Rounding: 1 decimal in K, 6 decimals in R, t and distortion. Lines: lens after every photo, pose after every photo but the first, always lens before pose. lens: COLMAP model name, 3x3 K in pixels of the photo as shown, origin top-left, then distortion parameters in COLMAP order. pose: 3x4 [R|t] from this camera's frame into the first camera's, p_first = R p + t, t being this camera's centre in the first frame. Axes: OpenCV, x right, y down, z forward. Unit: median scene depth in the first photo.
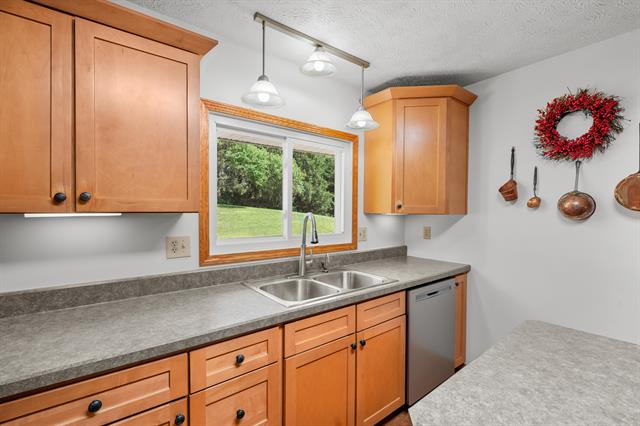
lens RADIAL K [[295.3, 0, 321.3], [0, 295.3, 200.0], [0, 0, 1]] dist [-0.020665, 0.000331]
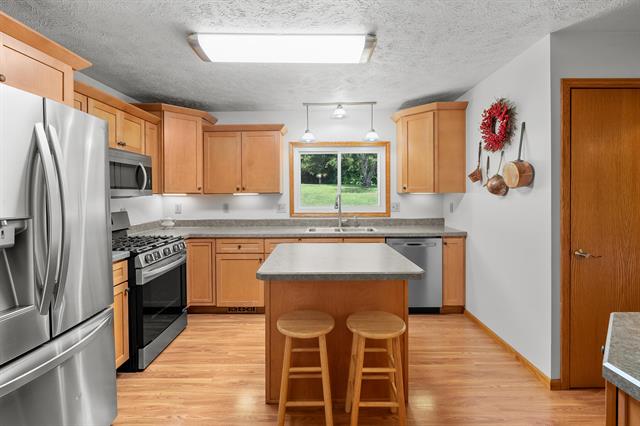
lens RADIAL K [[295.3, 0, 321.3], [0, 295.3, 200.0], [0, 0, 1]] dist [-0.020665, 0.000331]
pose [[0.785812, 0.004692, -0.618447, 0.947194], [0.031894, 0.998333, 0.048099, -0.005671], [0.617642, -0.057521, 0.784353, -0.504263]]
